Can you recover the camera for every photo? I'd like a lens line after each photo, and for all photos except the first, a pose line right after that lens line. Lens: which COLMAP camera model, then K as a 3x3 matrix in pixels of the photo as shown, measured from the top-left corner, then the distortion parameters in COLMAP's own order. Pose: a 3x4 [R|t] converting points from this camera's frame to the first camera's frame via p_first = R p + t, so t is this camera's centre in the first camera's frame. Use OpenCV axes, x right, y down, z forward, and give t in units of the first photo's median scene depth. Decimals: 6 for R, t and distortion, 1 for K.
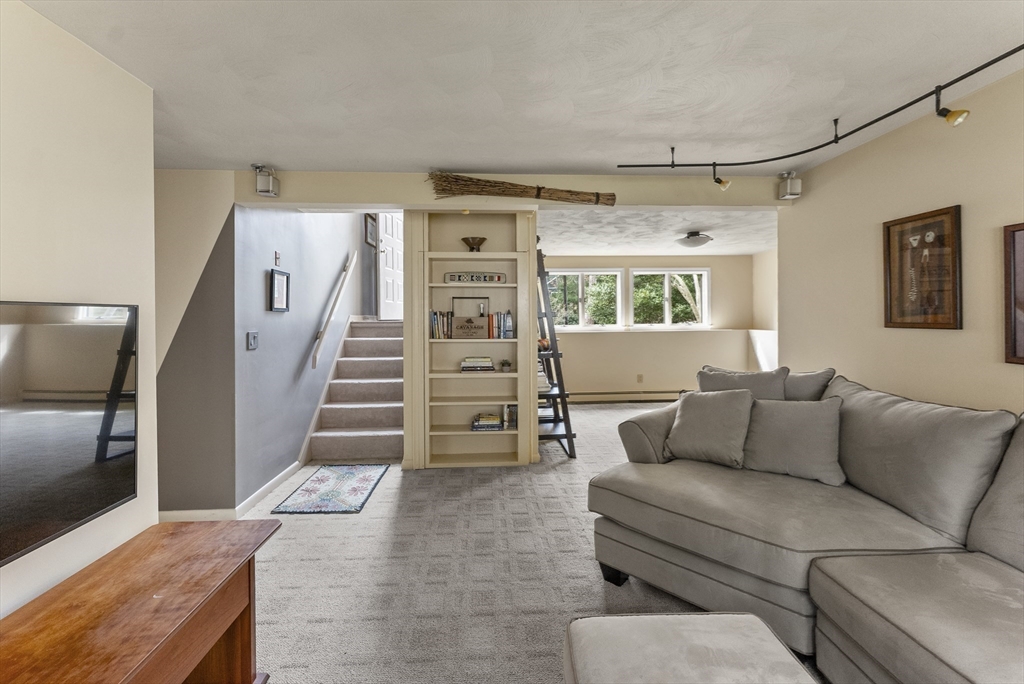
lens RADIAL K [[422.5, 0, 508.8], [0, 422.5, 308.6], [0, 0, 1]] dist [0.002226, 0.000640]
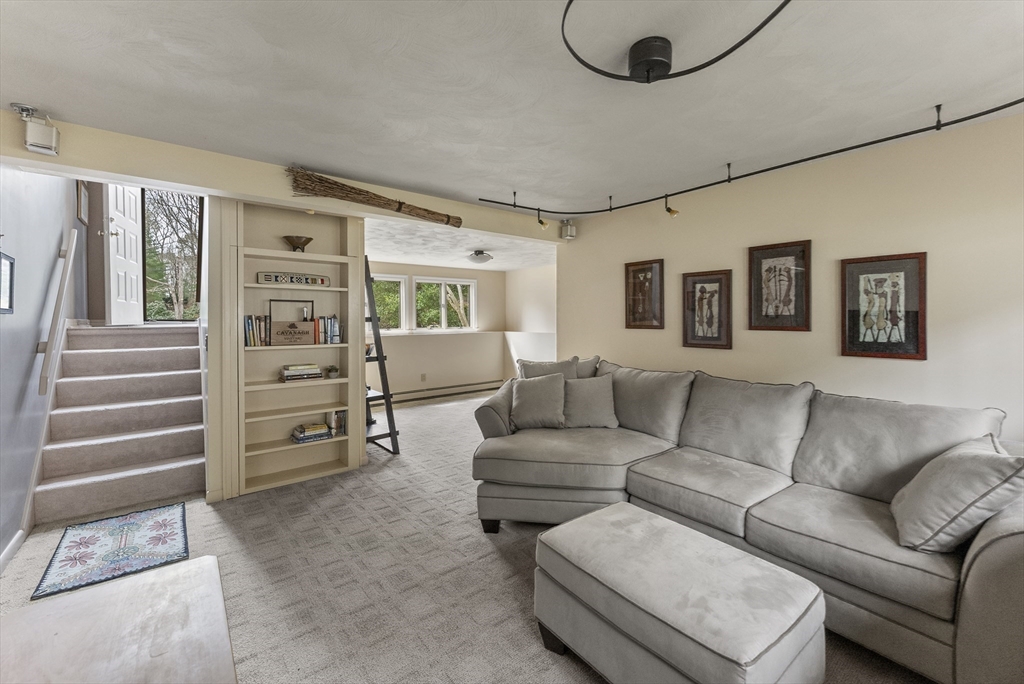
lens RADIAL K [[422.5, 0, 508.8], [0, 422.5, 308.6], [0, 0, 1]] dist [0.002226, 0.000640]
pose [[0.812655, 0.017914, 0.582469, -0.286500], [-0.012464, 0.999833, -0.013360, -0.002627], [-0.582611, 0.003597, 0.812743, -0.035748]]
